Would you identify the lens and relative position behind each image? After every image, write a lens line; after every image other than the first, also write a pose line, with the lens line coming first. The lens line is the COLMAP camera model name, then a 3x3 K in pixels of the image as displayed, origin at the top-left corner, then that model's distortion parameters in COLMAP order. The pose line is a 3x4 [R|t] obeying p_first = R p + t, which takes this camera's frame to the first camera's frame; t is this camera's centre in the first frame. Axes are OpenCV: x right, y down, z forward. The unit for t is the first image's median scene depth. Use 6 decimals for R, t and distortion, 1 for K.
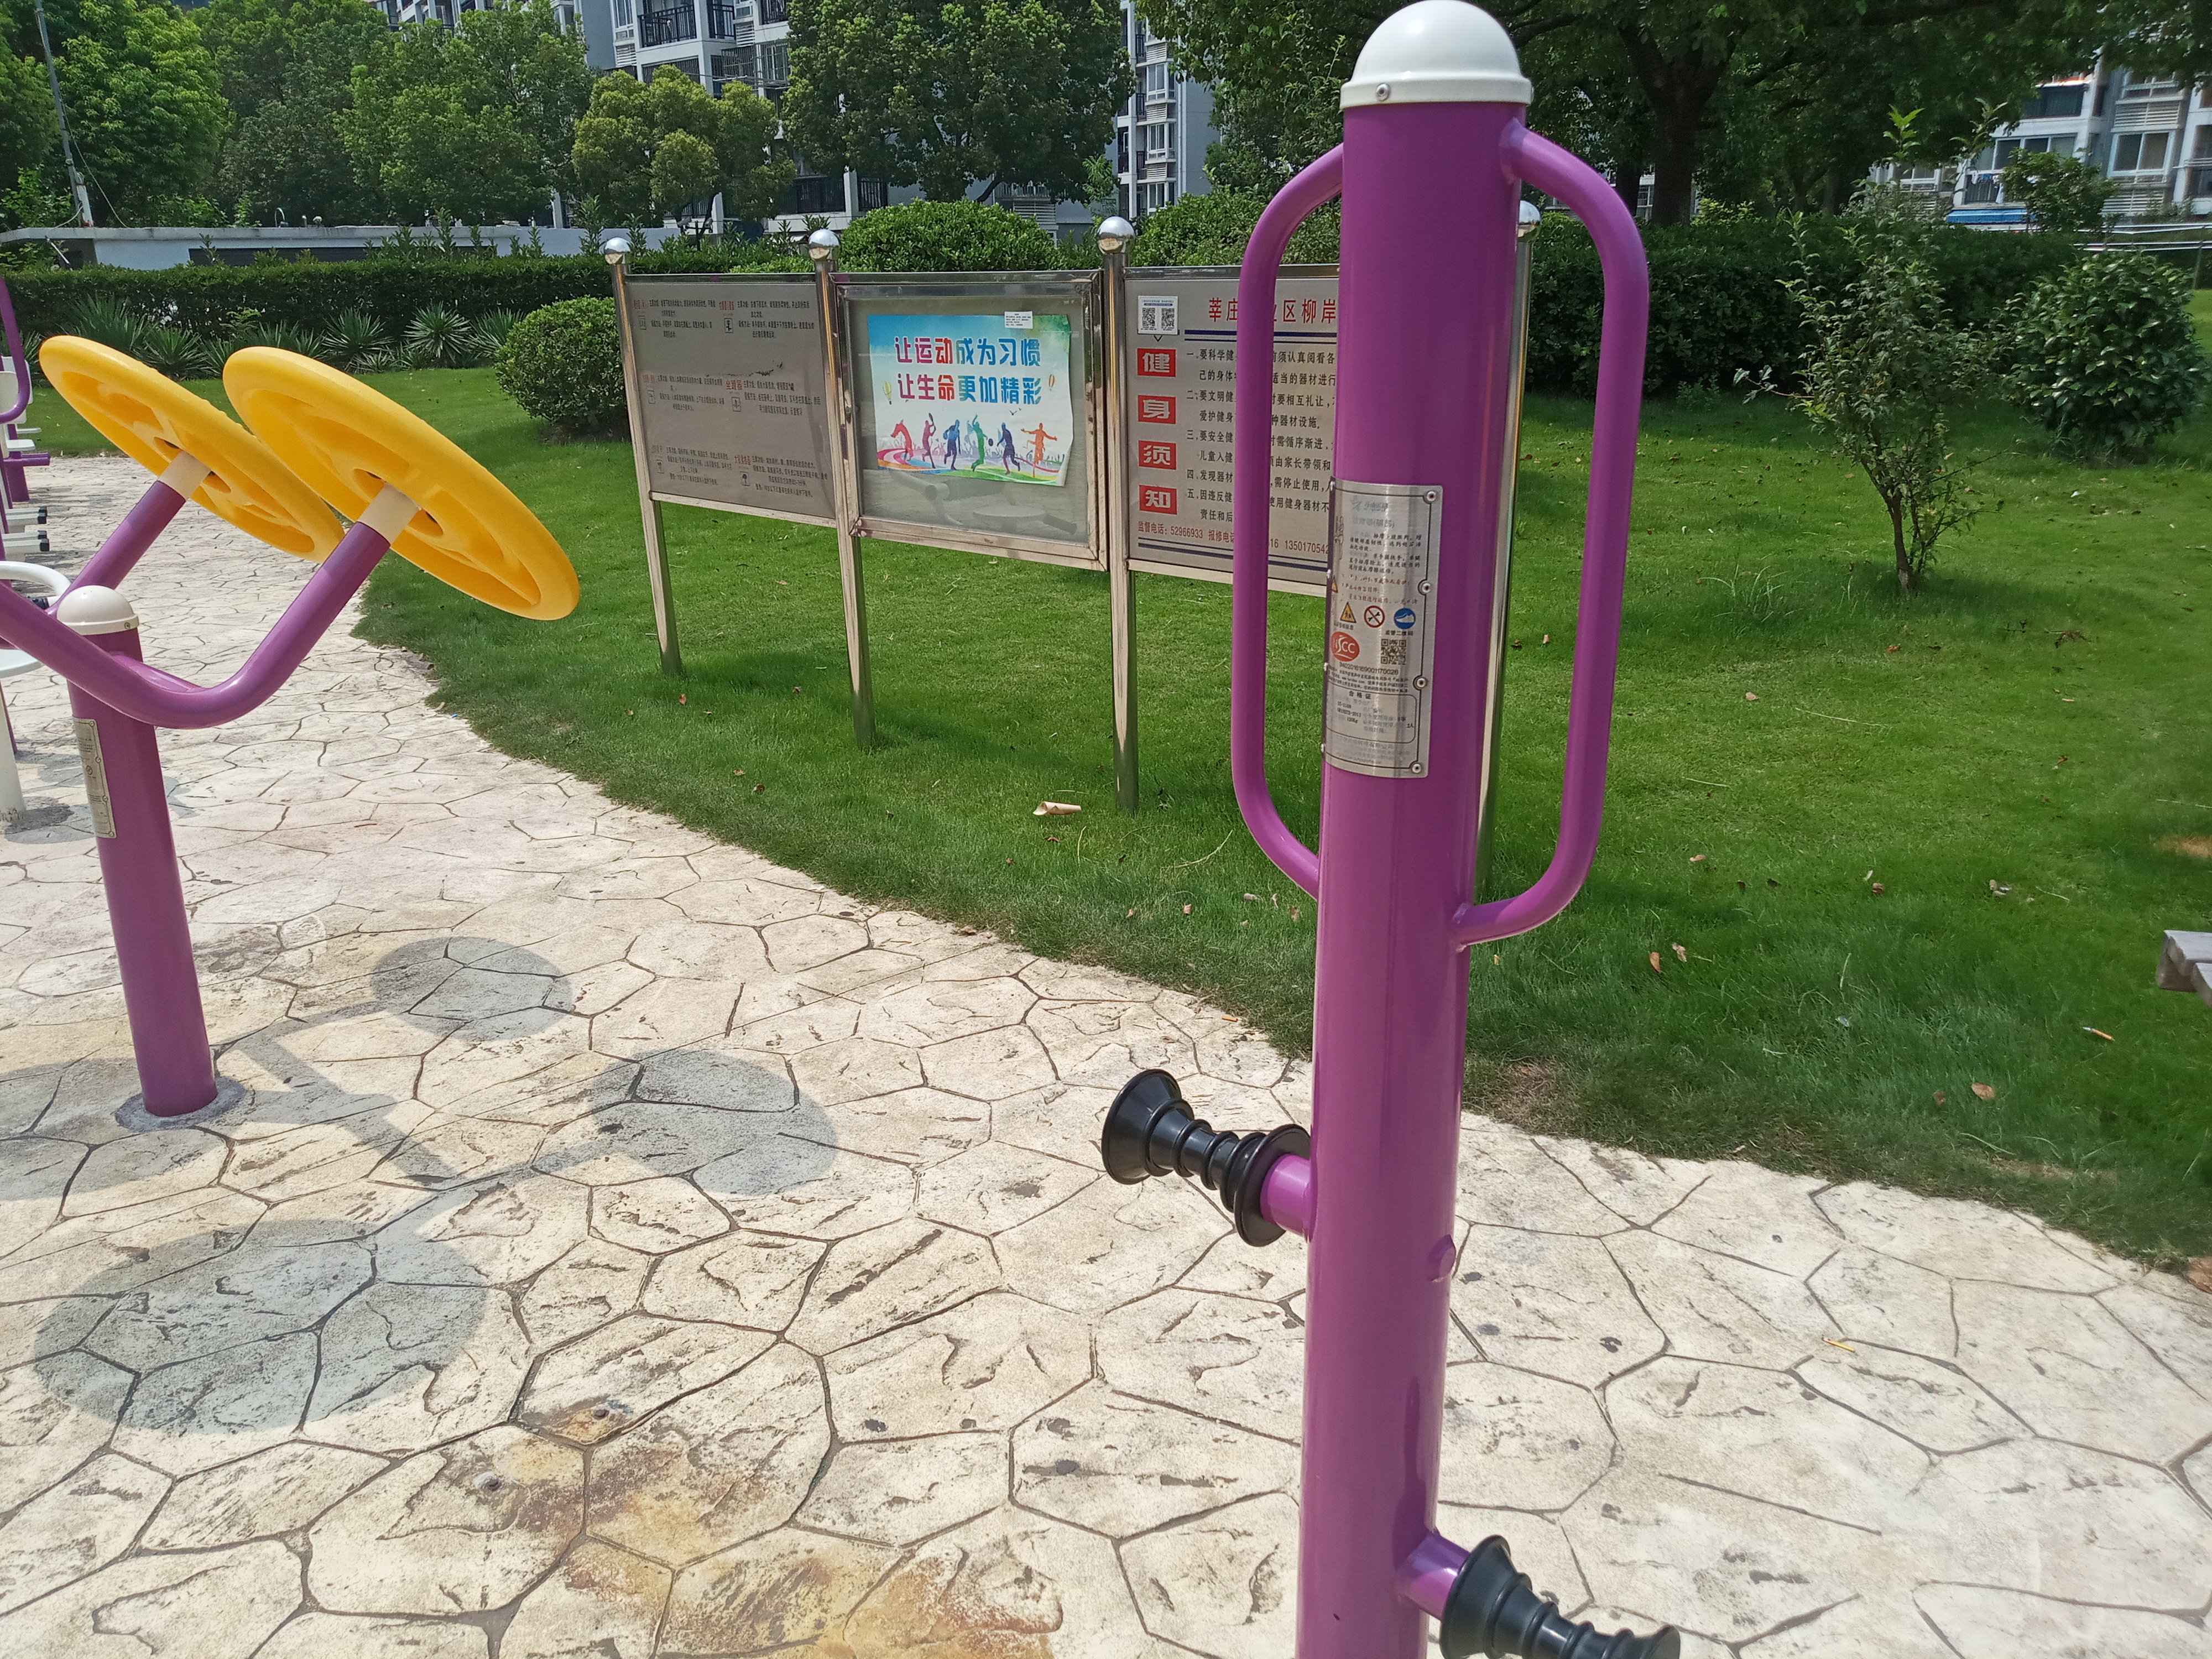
lens RADIAL K [[1696.3, 0, 1146.1], [0, 1696.3, 873.6], [0, 0, 1]] dist [0.014715, -0.027999]
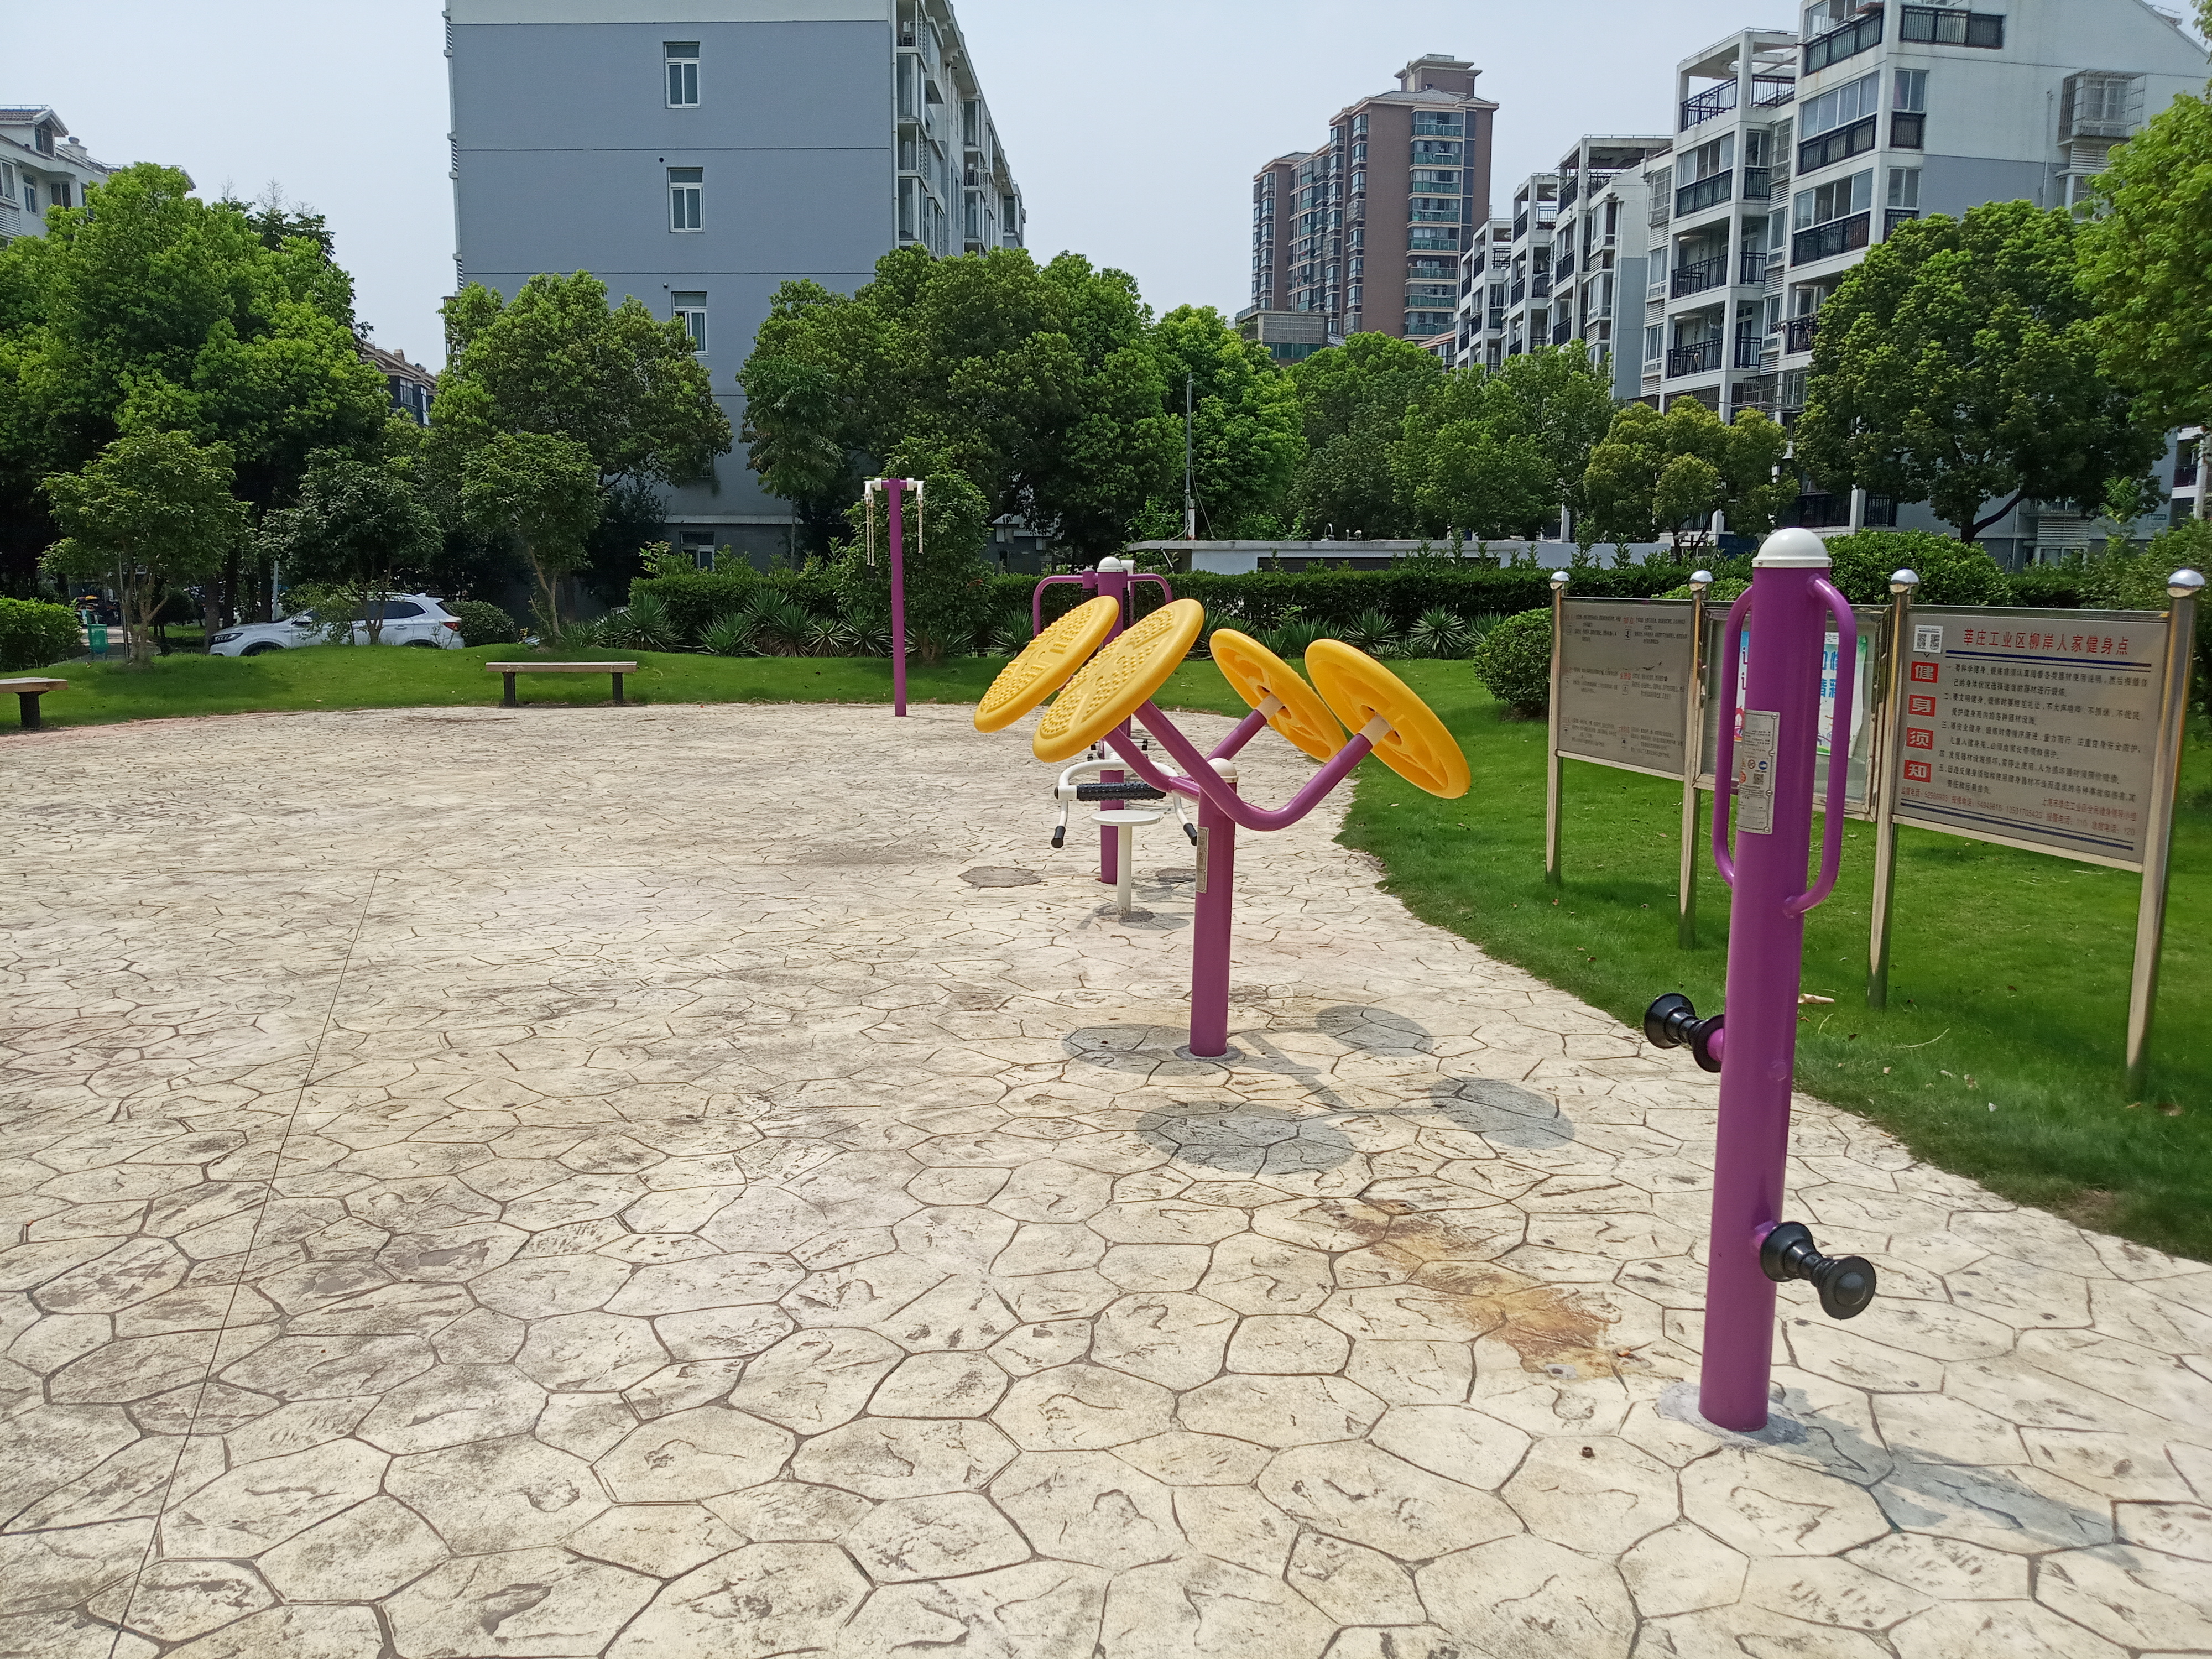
lens RADIAL K [[1752.4, 0, 1106.0], [0, 1752.4, 829.5], [0, 0, 1]] dist [0.010667, -0.006476]
pose [[0.843851, 0.095611, -0.527991, 0.182551], [-0.197468, 0.970276, -0.139898, 0.127185], [0.498921, 0.222315, 0.837648, -0.411044]]
